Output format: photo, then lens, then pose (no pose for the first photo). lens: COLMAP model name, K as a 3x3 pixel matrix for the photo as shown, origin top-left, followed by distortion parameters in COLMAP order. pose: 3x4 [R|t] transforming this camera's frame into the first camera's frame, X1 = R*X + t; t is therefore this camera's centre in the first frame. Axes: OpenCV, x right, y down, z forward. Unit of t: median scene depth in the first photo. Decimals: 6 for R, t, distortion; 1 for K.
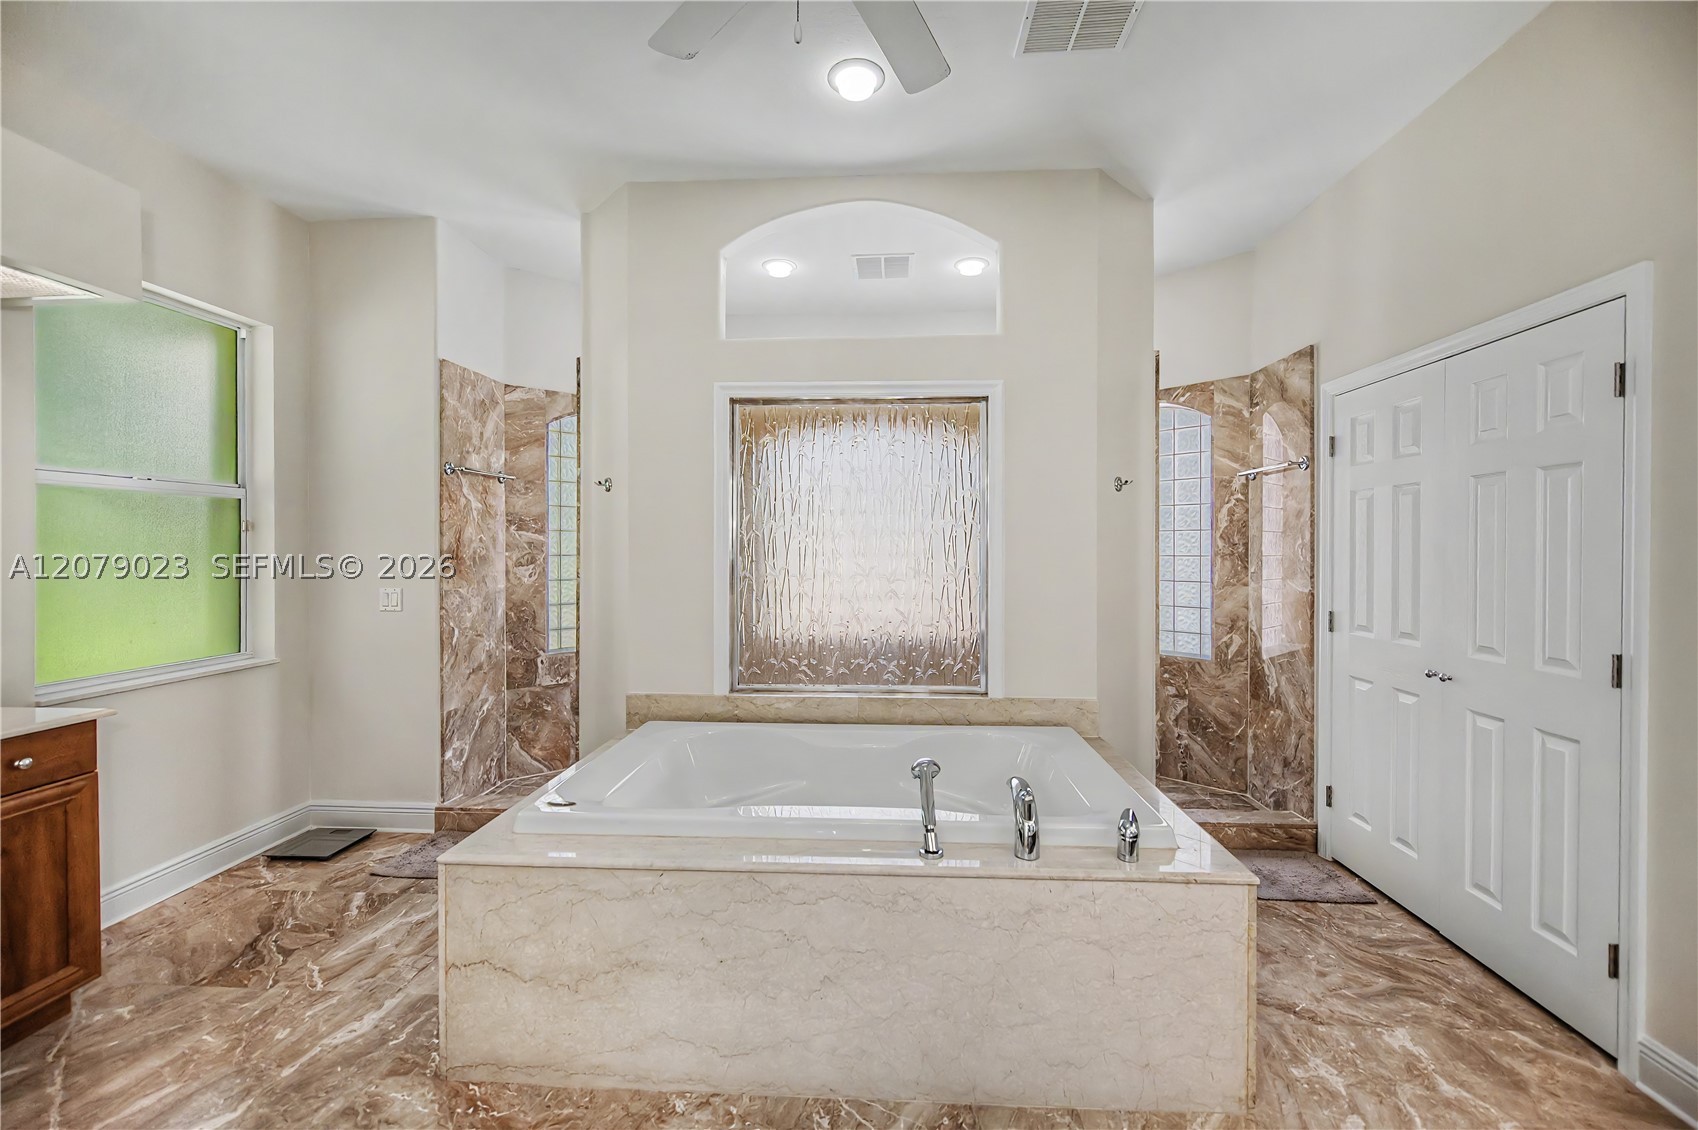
lens RADIAL K [[678.5, 0, 864.5], [0, 678.5, 552.7], [0, 0, 1]] dist [0.006940, -0.003584]
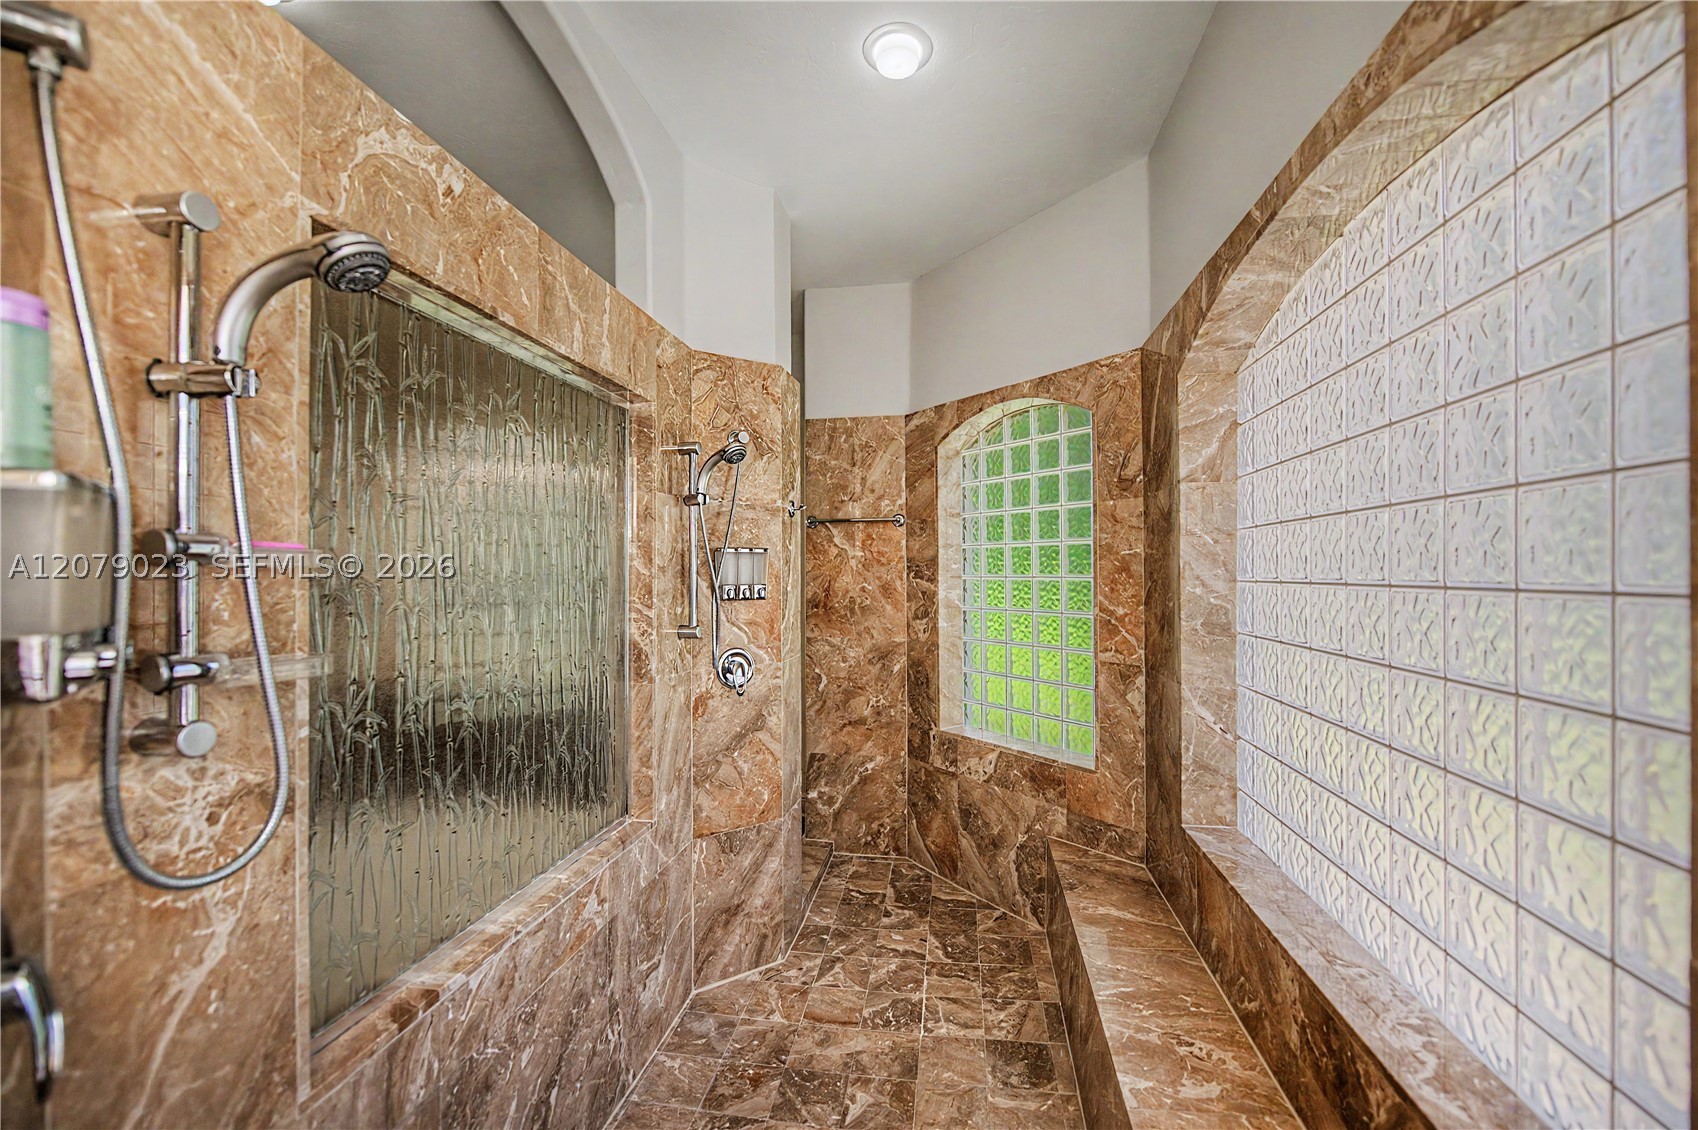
lens RADIAL K [[678.5, 0, 851.1], [0, 678.5, 572.8], [0, 0, 1]] dist [0.006940, -0.003584]
pose [[-0.115331, -0.002680, -0.993323, 0.451786], [-0.005240, 0.999984, -0.002090, -0.046052], [0.993313, 0.004964, -0.115344, 1.262589]]
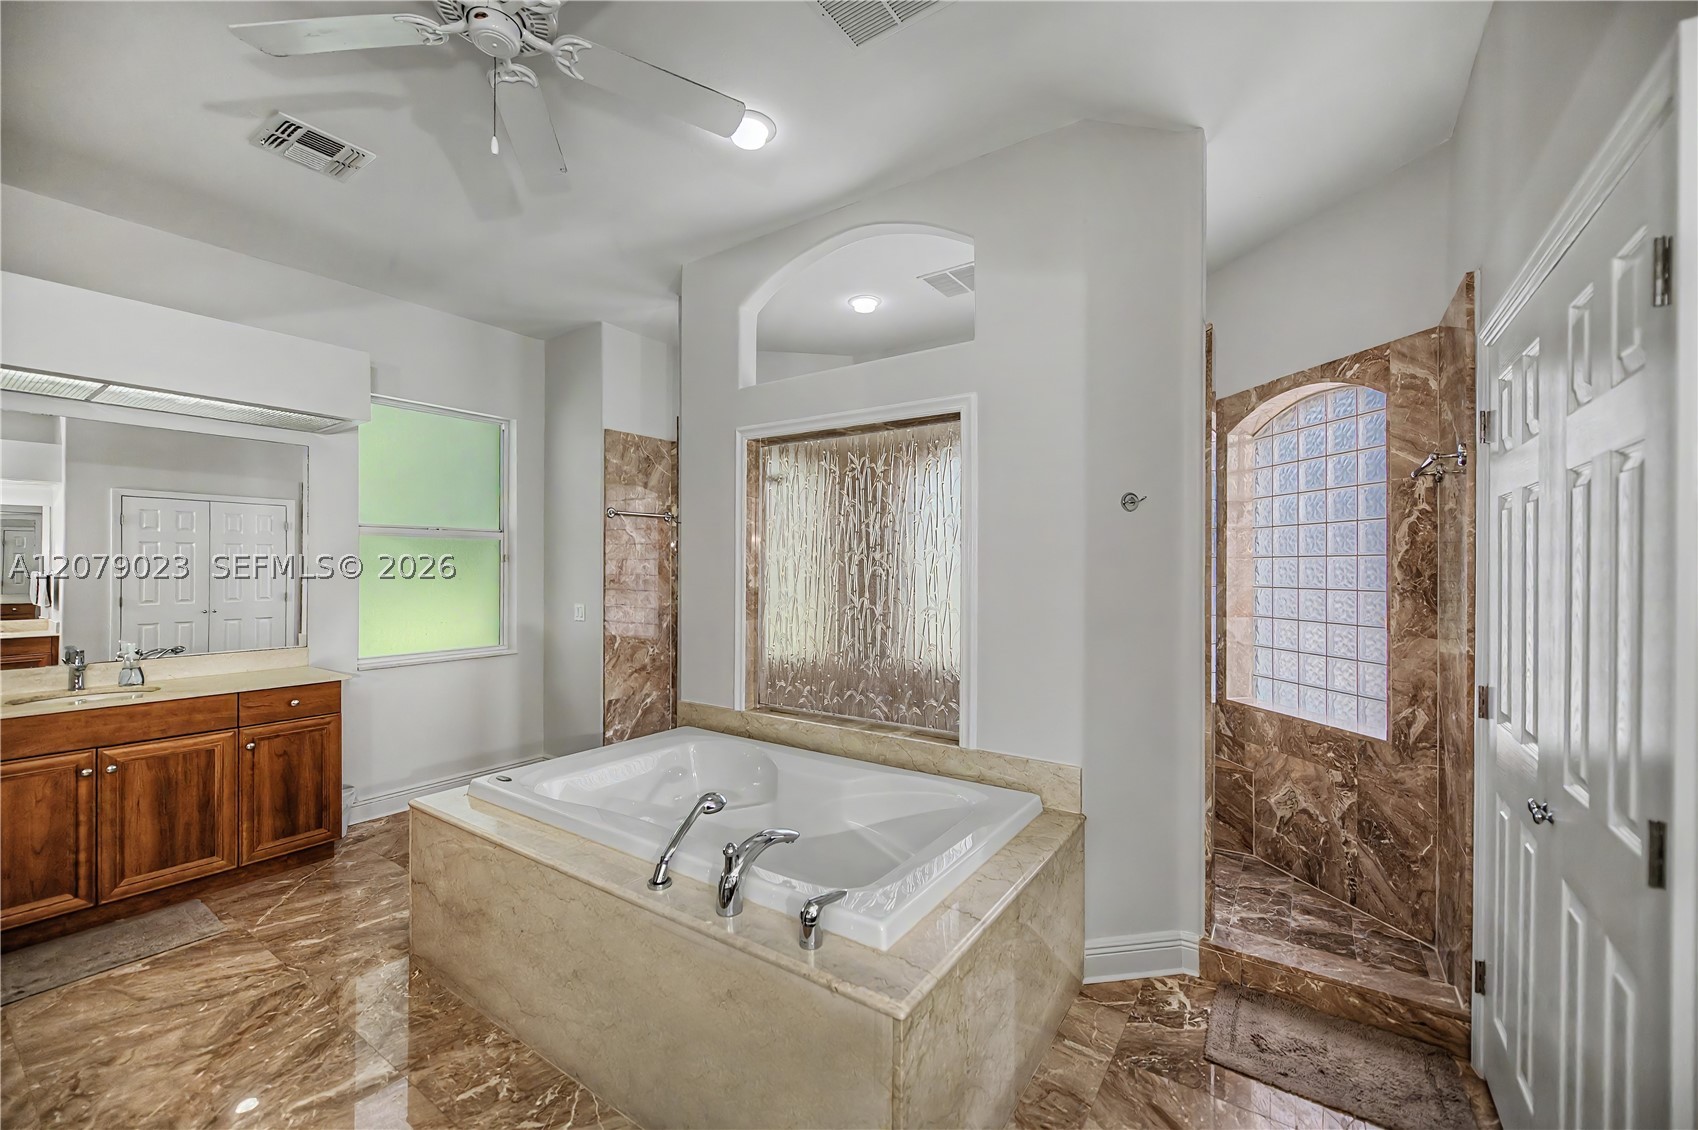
lens RADIAL K [[678.5, 0, 885.8], [0, 678.5, 563.8], [0, 0, 1]] dist [0.006940, -0.003584]
pose [[0.859185, 0.001054, -0.511663, 0.536880], [-0.005756, 0.999955, -0.007605, -0.020624], [0.511632, 0.009479, 0.859152, 0.167829]]
